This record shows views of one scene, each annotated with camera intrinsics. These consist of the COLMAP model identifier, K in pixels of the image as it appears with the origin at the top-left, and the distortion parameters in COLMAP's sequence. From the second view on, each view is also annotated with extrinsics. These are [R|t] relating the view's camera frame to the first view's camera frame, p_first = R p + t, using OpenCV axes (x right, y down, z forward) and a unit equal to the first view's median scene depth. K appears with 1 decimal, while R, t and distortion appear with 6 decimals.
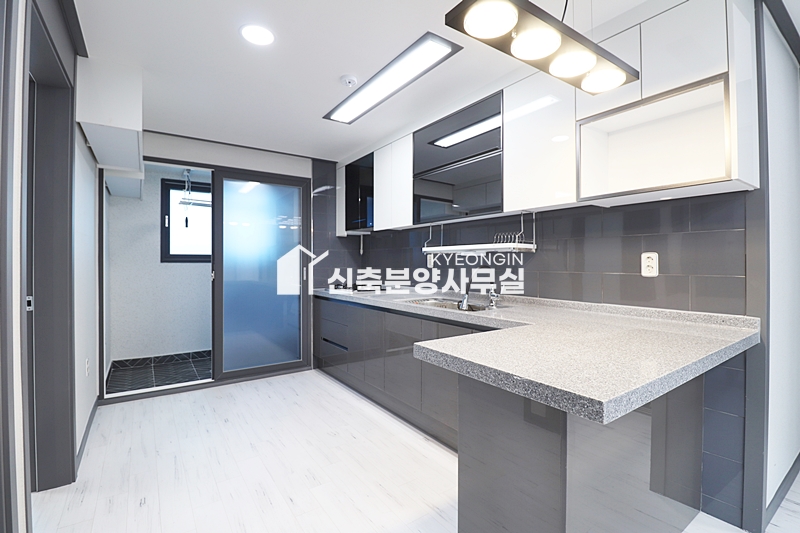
lens RADIAL K [[369.4, 0, 398.8], [0, 369.4, 264.8], [0, 0, 1]] dist [-0.002938, -0.000583]
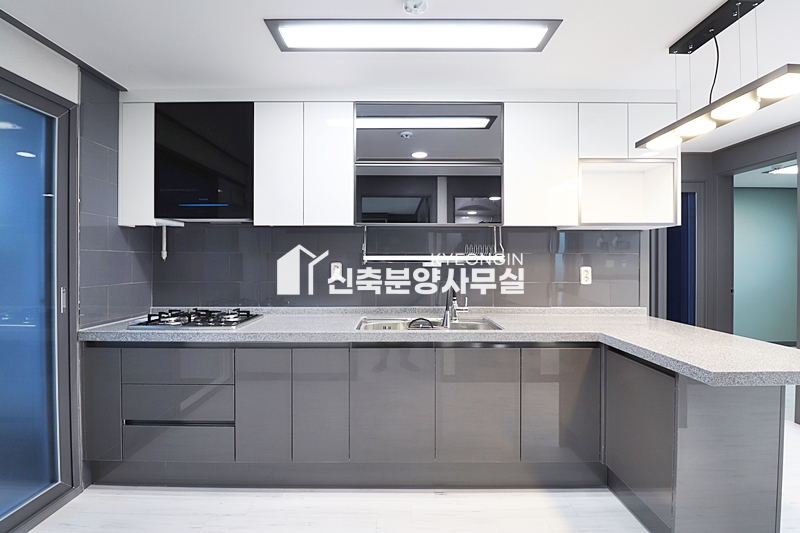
lens RADIAL K [[362.3, 0, 397.9], [0, 362.3, 264.8], [0, 0, 1]] dist [-0.018863, -0.000042]
pose [[0.568855, -0.000270, 0.822438, -0.602600], [0.001732, 0.999998, -0.000869, -0.030203], [-0.822436, 0.001919, 0.568855, 0.595891]]
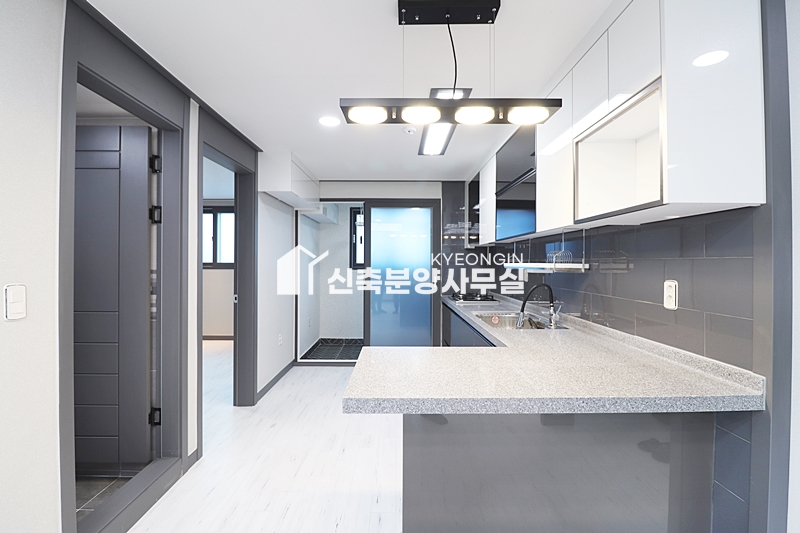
lens RADIAL K [[369.4, 0, 398.8], [0, 369.4, 264.8], [0, 0, 1]] dist [-0.002938, -0.000583]
pose [[0.824821, 0.006290, -0.565358, 0.472937], [-0.006970, 0.999975, 0.000956, -0.047128], [0.565350, 0.003152, 0.824845, -0.021907]]
